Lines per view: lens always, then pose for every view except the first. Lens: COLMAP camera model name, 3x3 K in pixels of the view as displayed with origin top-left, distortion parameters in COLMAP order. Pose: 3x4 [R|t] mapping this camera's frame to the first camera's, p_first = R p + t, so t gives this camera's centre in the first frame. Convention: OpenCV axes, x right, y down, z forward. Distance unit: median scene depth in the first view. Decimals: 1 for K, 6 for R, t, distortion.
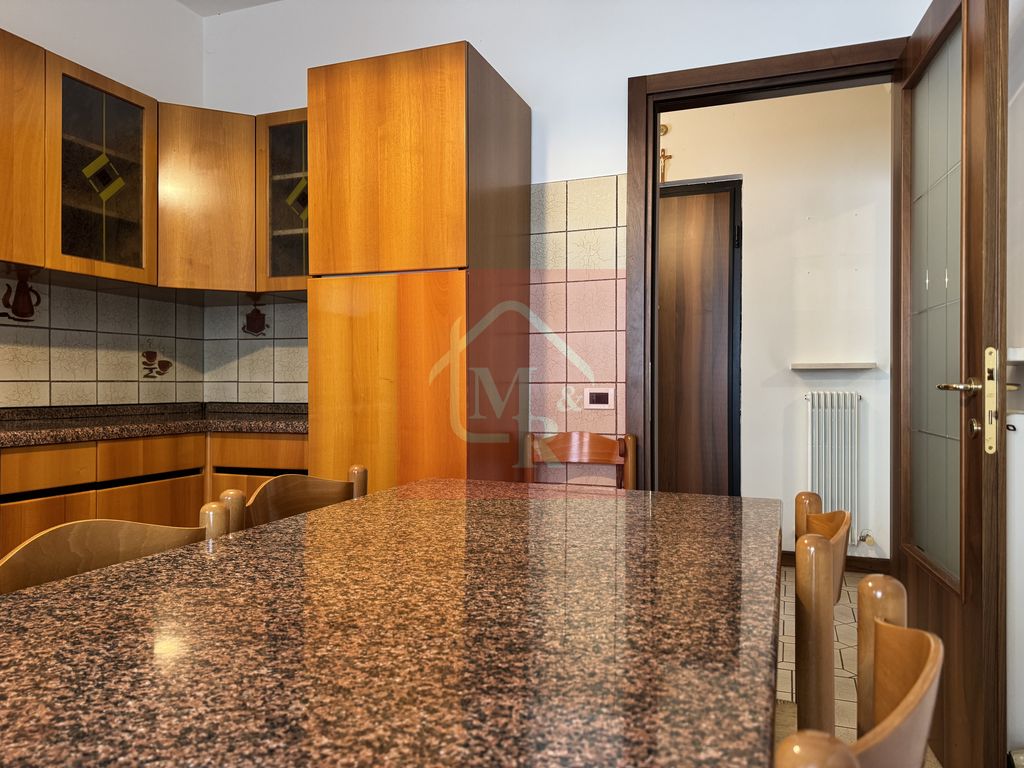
lens RADIAL K [[731.0, 0, 512.3], [0, 731.0, 380.0], [0, 0, 1]] dist [0.097403, -0.111023]
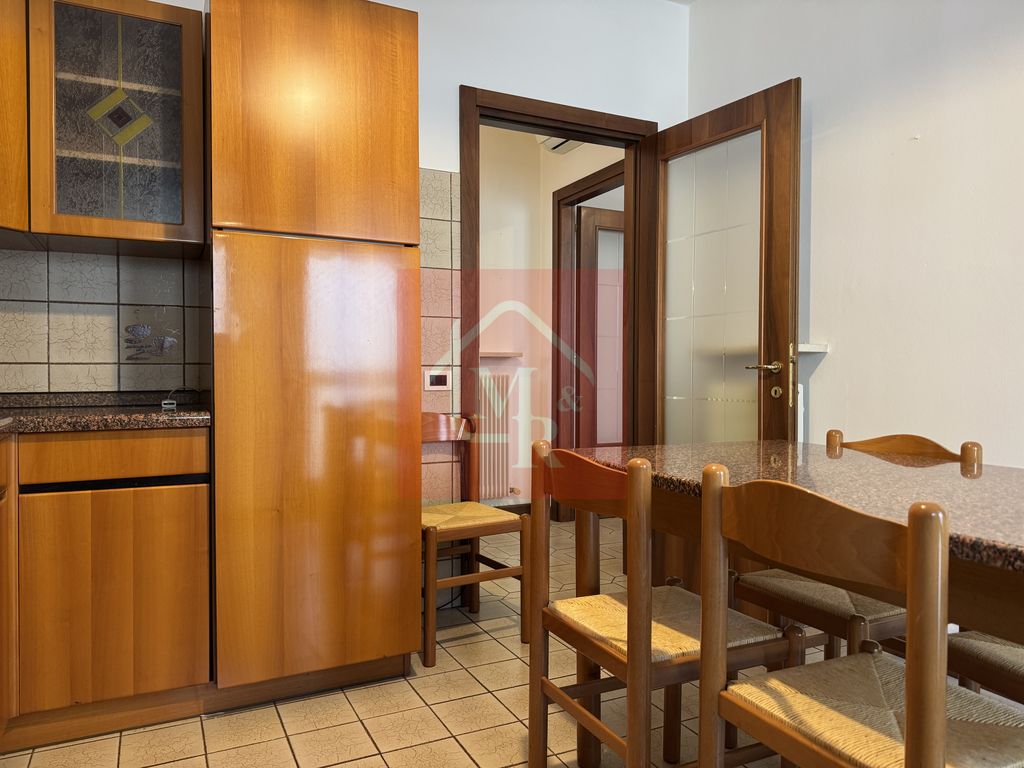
lens RADIAL K [[731.0, 0, 512.3], [0, 731.0, 380.0], [0, 0, 1]] dist [0.097403, -0.111023]
pose [[0.681504, -0.006951, 0.731782, -0.575221], [-0.001112, 0.999944, 0.010533, 0.012964], [-0.731814, -0.007992, 0.681458, 0.197604]]
